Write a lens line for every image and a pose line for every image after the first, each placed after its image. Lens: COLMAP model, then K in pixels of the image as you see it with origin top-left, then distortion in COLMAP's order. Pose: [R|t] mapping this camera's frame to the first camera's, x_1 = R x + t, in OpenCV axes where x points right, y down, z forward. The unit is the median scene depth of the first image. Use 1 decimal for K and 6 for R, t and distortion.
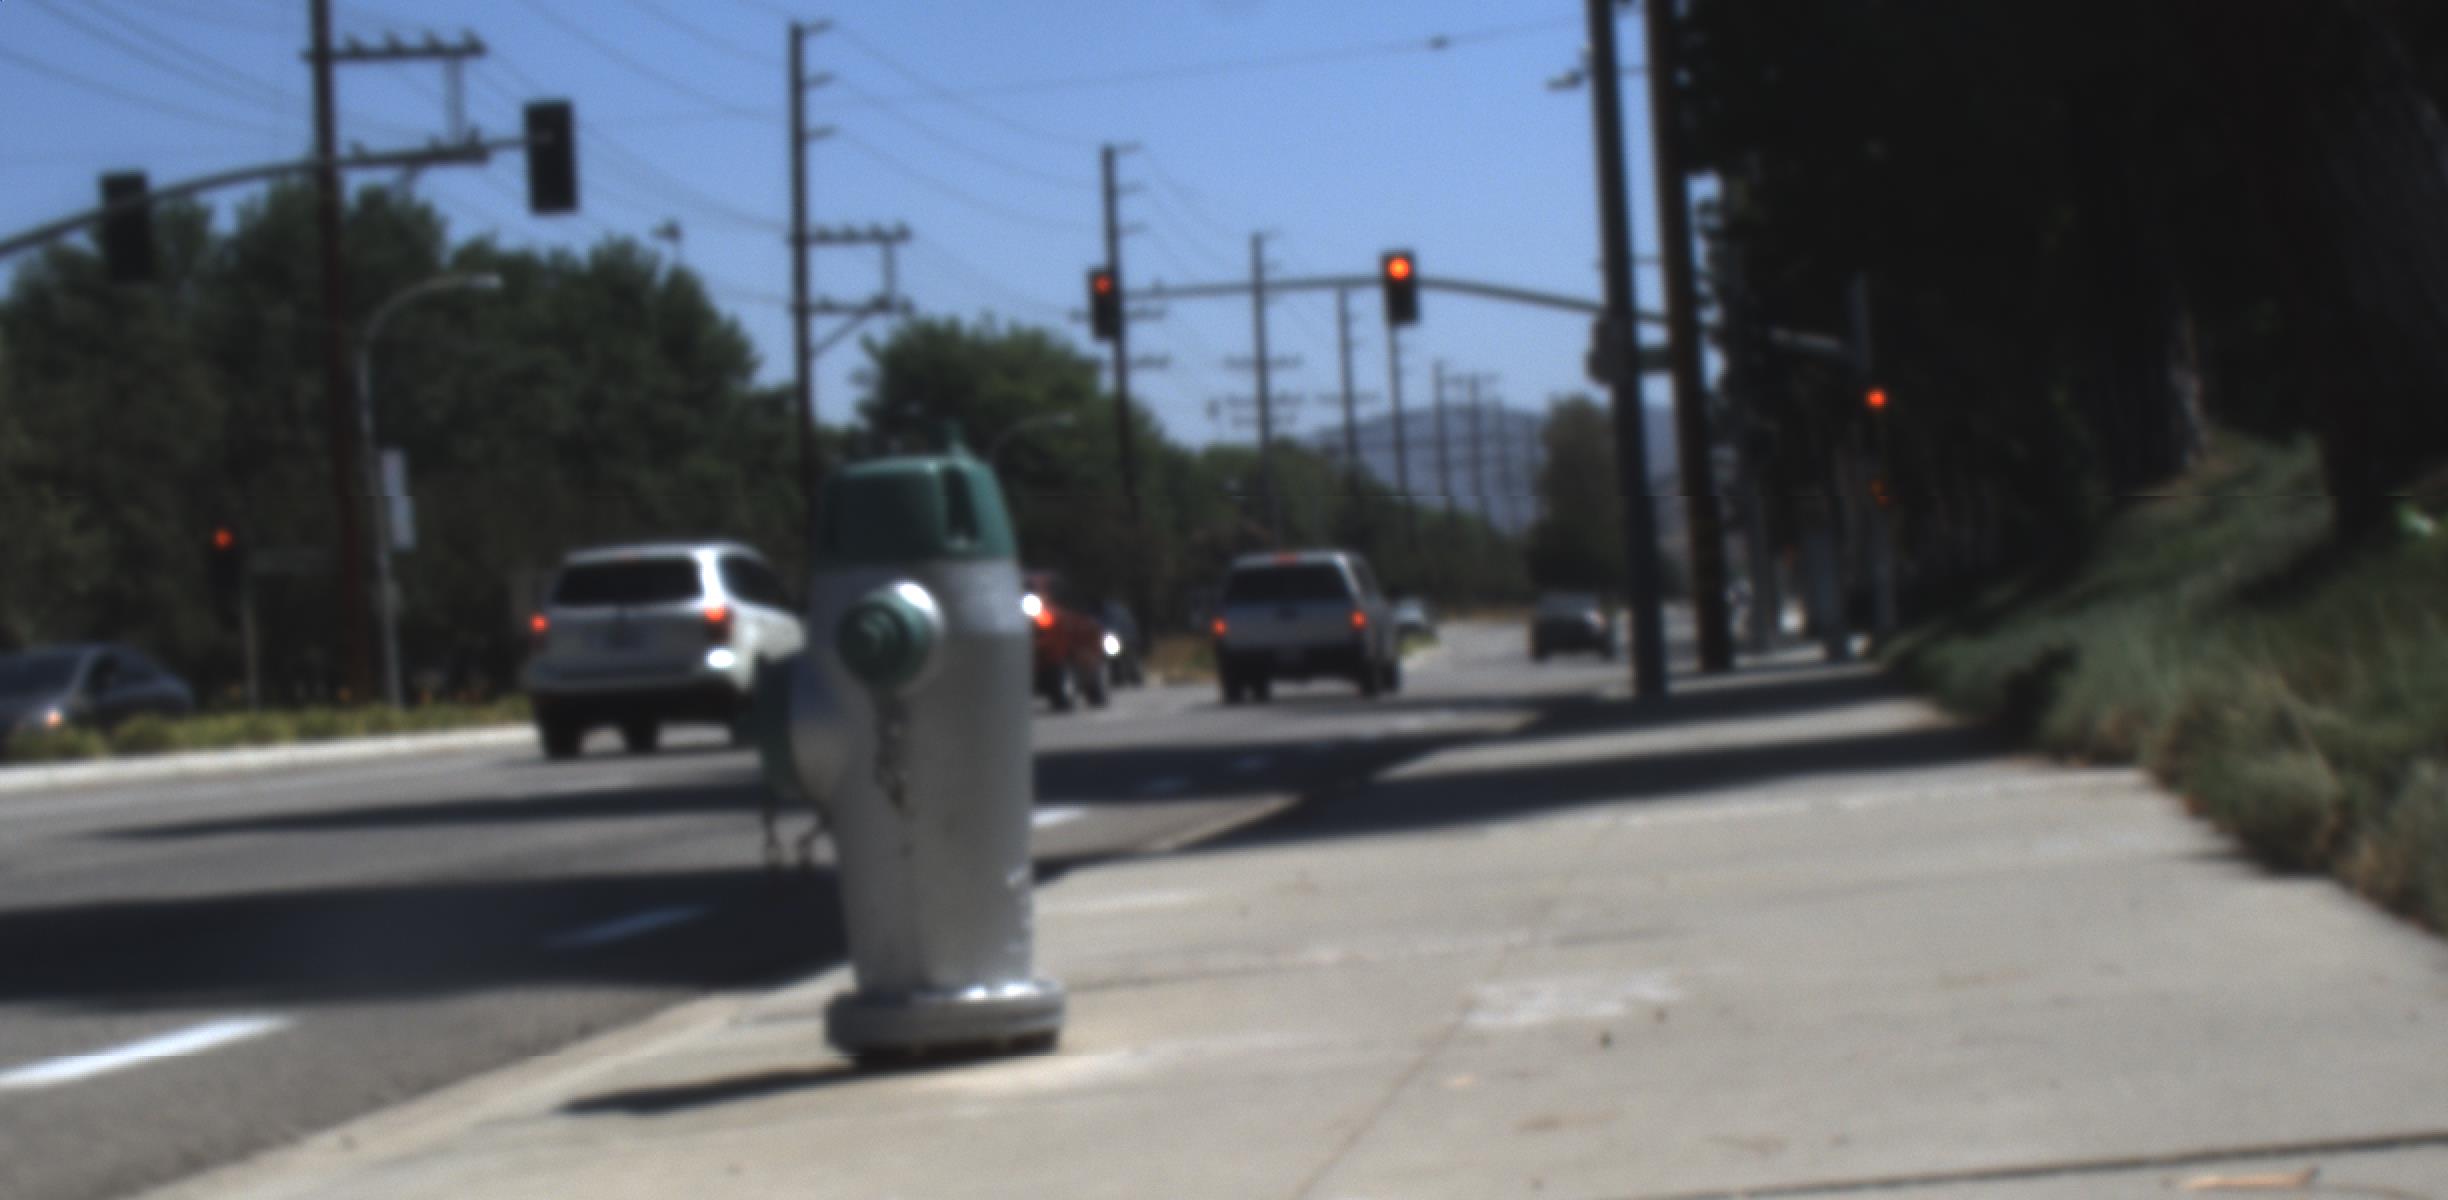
lens RADIAL K [[4631.8, 0, 1225.8], [0, 4631.8, 700.7], [0, 0, 1]] dist [-0.156991, 0.595595]
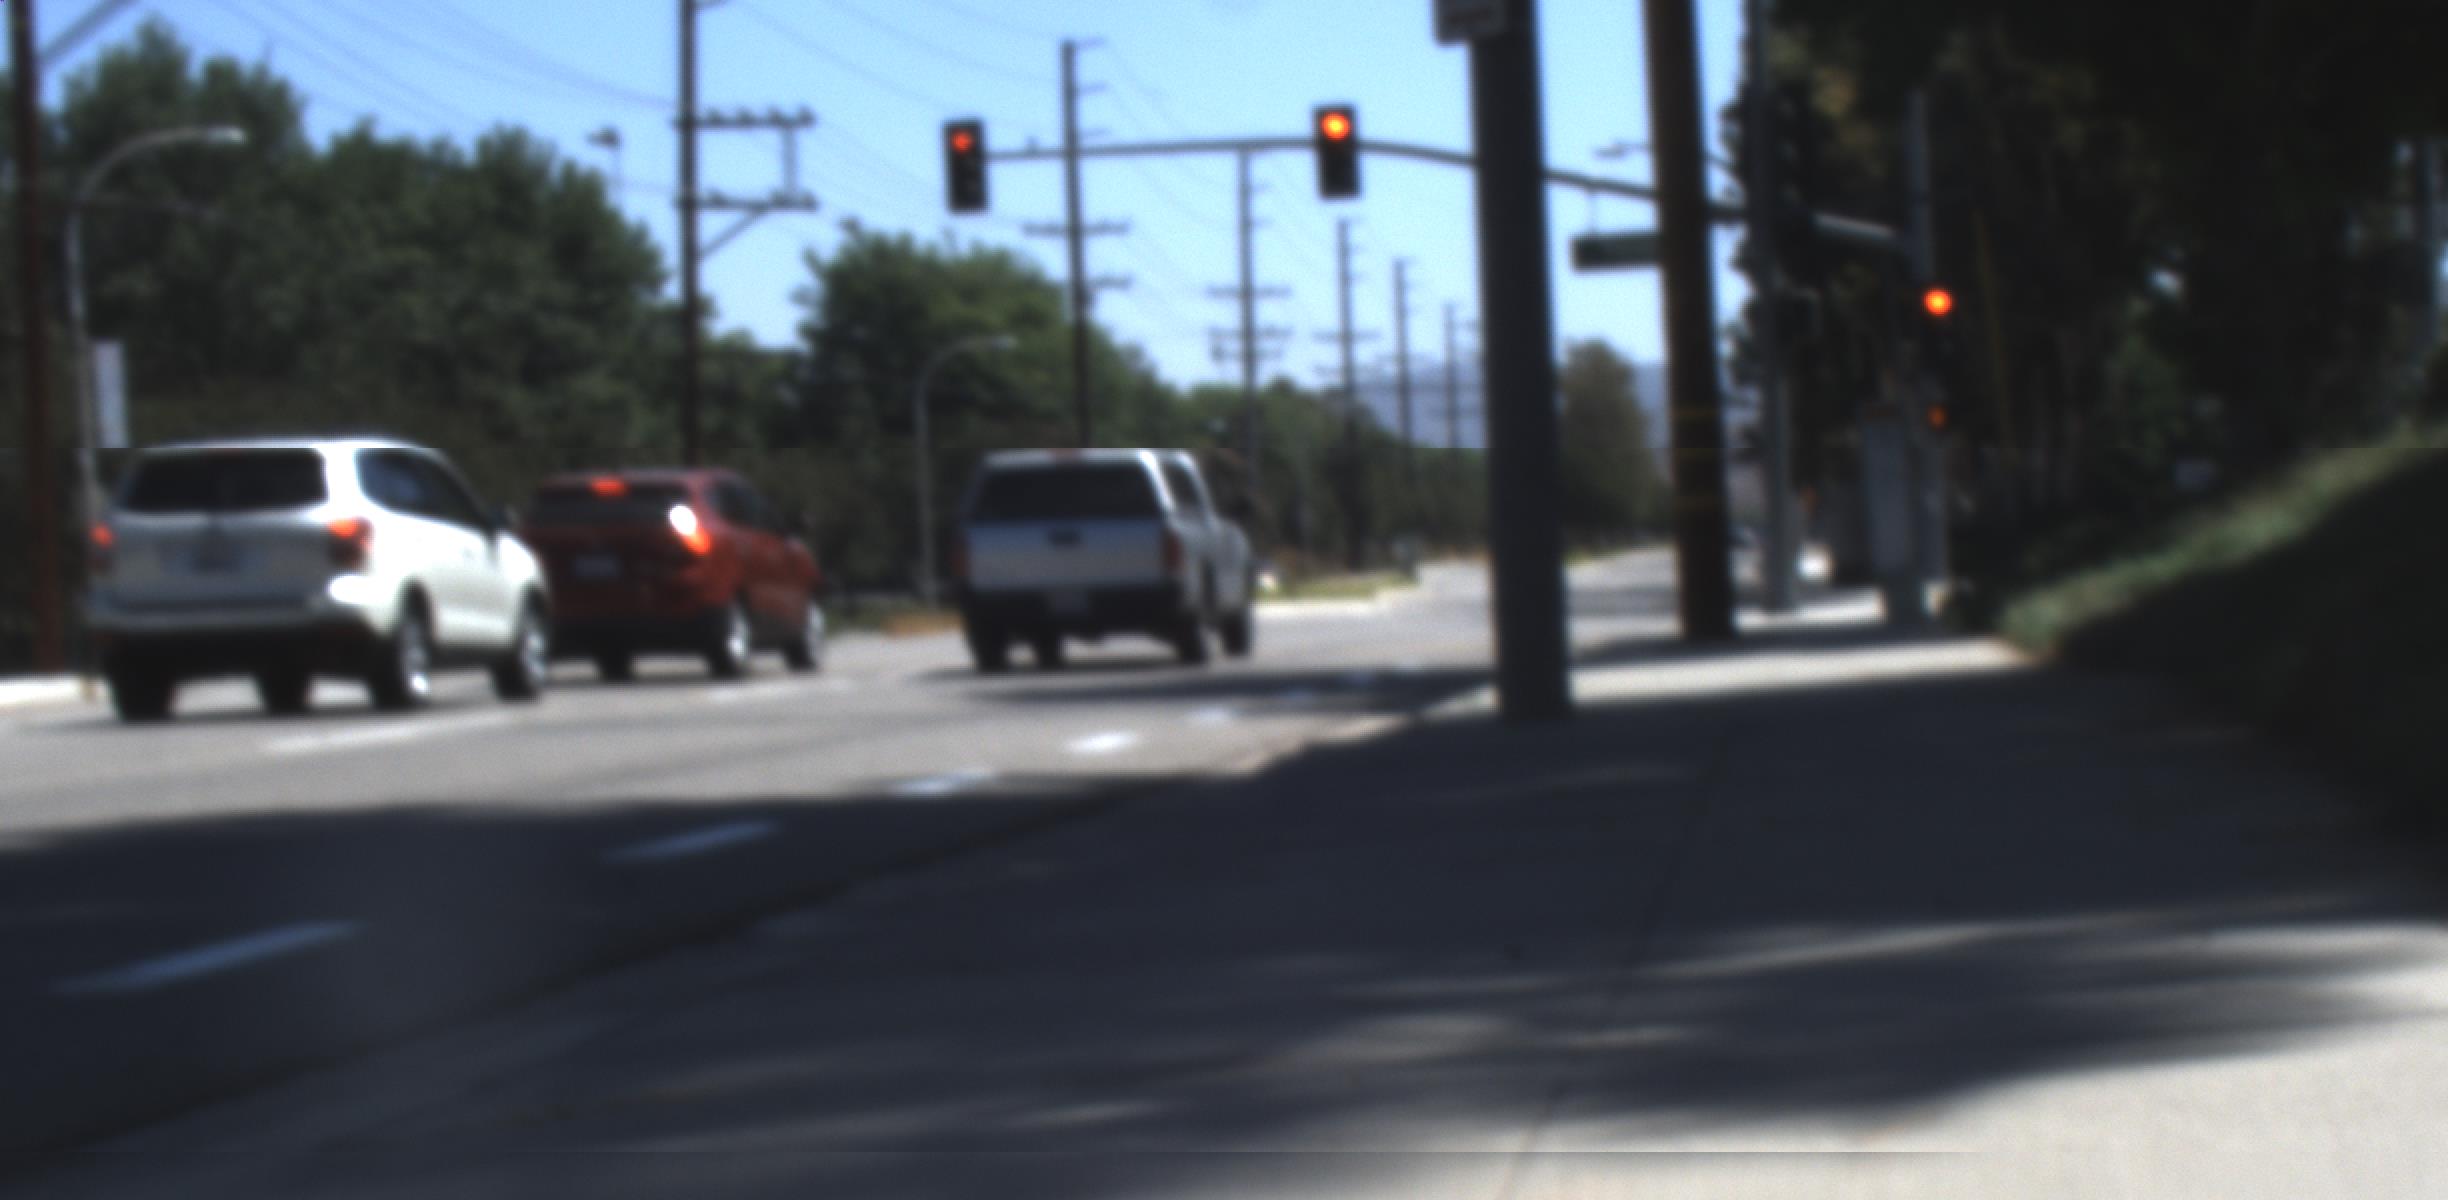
lens RADIAL K [[4631.8, 0, 1225.8], [0, 4631.8, 700.7], [0, 0, 1]] dist [-0.156991, 0.595595]
pose [[0.999860, 0.016030, -0.004716, 0.015038], [-0.015982, 0.999822, 0.010074, -0.001053], [0.004877, -0.009997, 0.999938, 0.123395]]
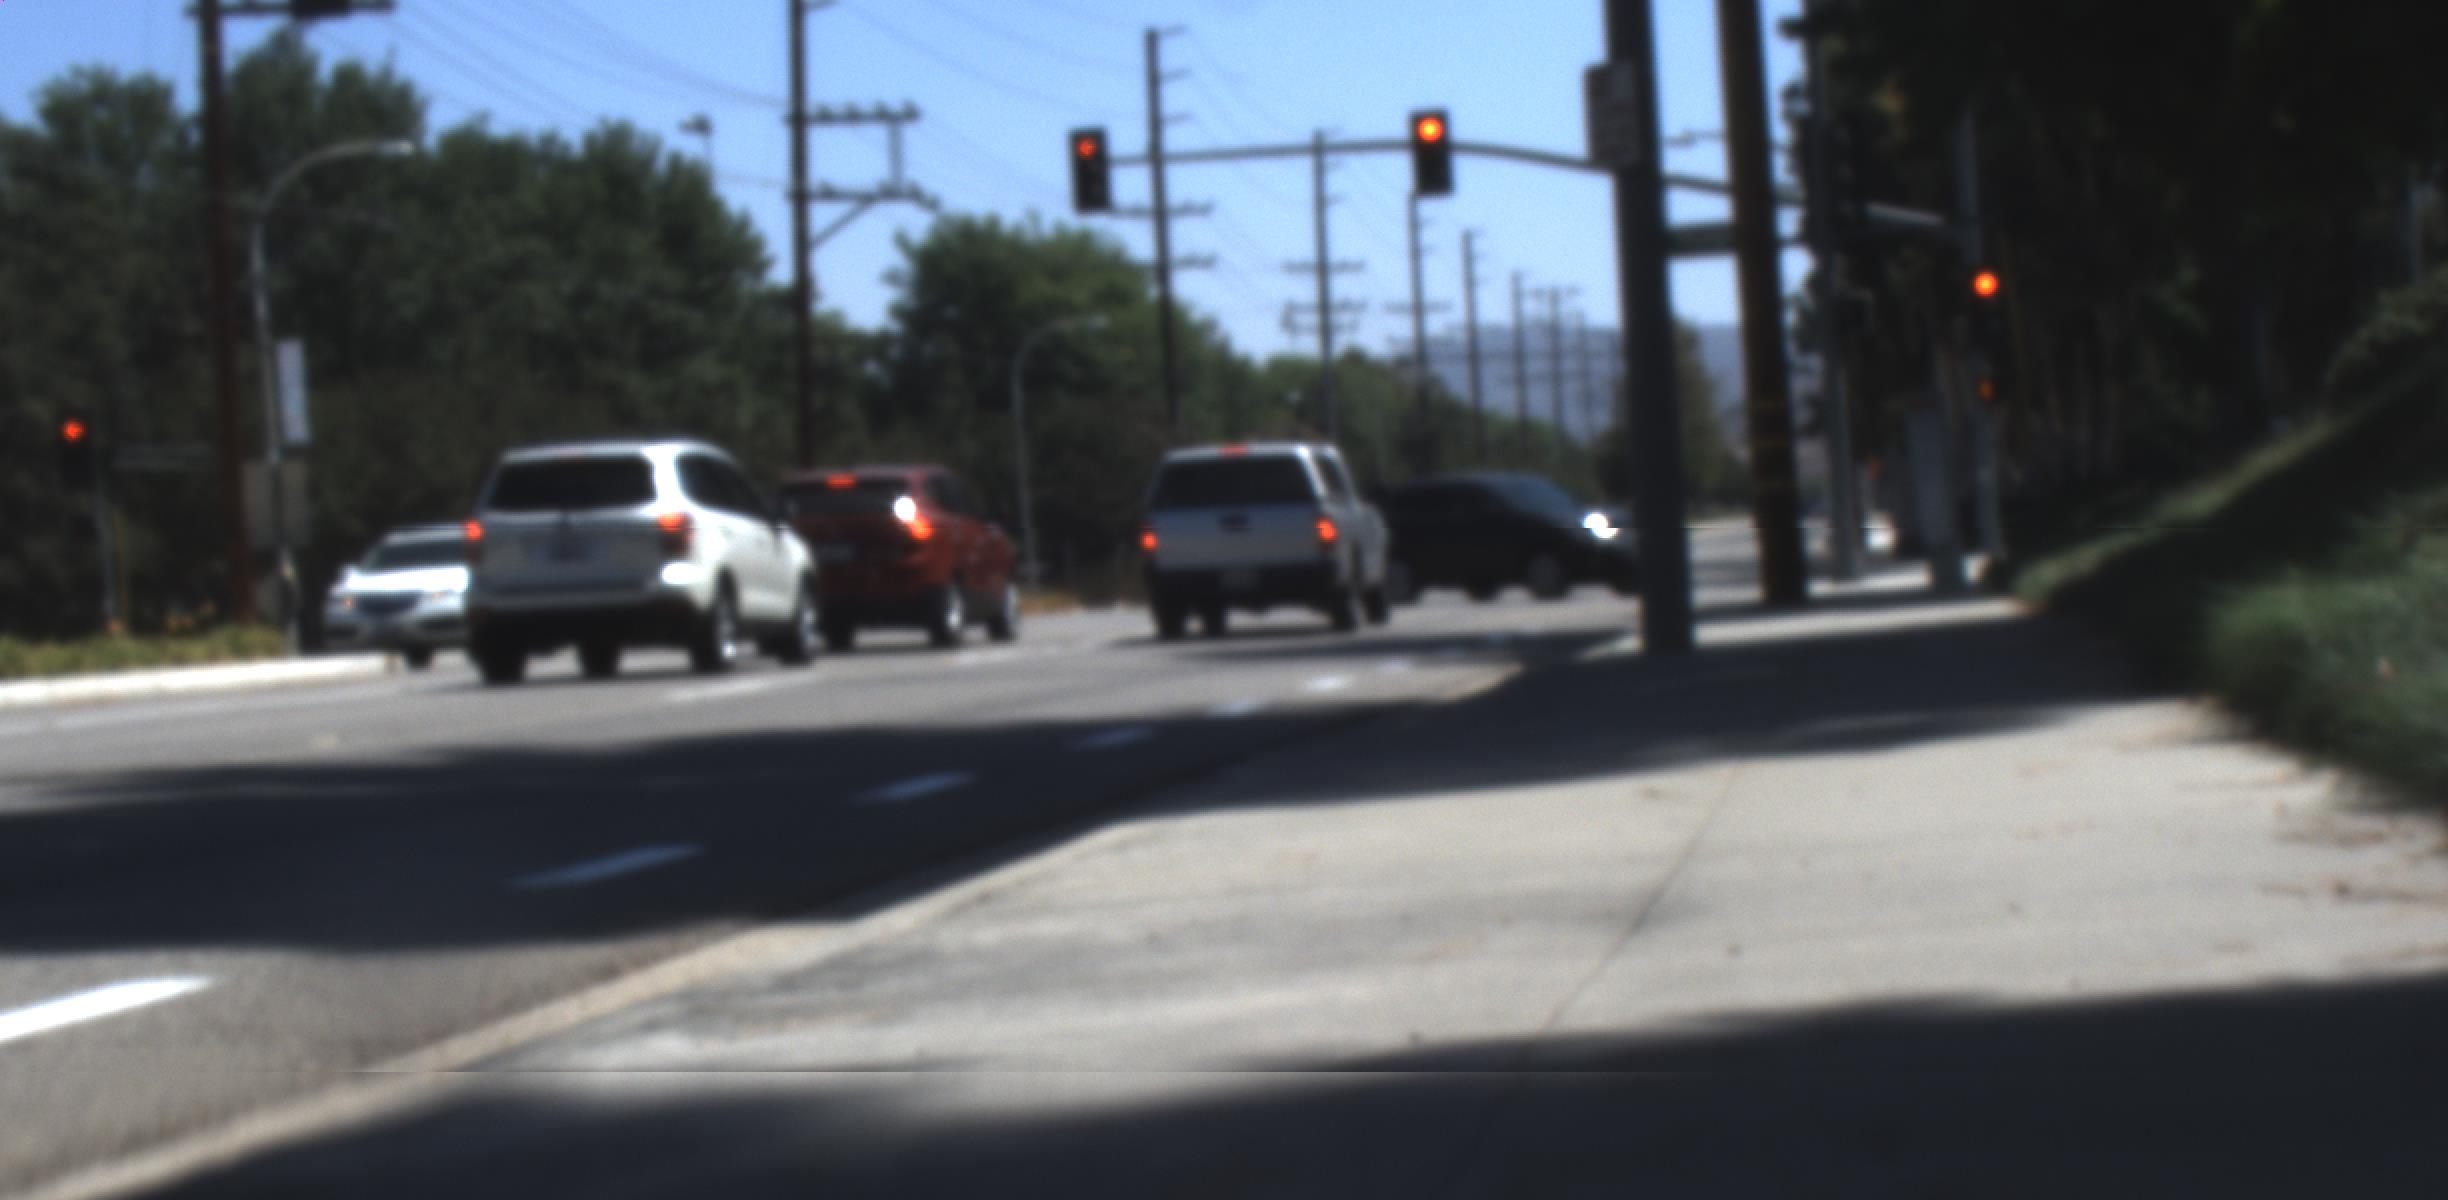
lens RADIAL K [[4631.8, 0, 1225.8], [0, 4631.8, 700.7], [0, 0, 1]] dist [-0.156991, 0.595595]
pose [[0.999811, 0.005437, -0.018669, 0.010010], [-0.005110, 0.999834, 0.017503, -0.000973], [0.018761, -0.017405, 0.999672, 0.081827]]
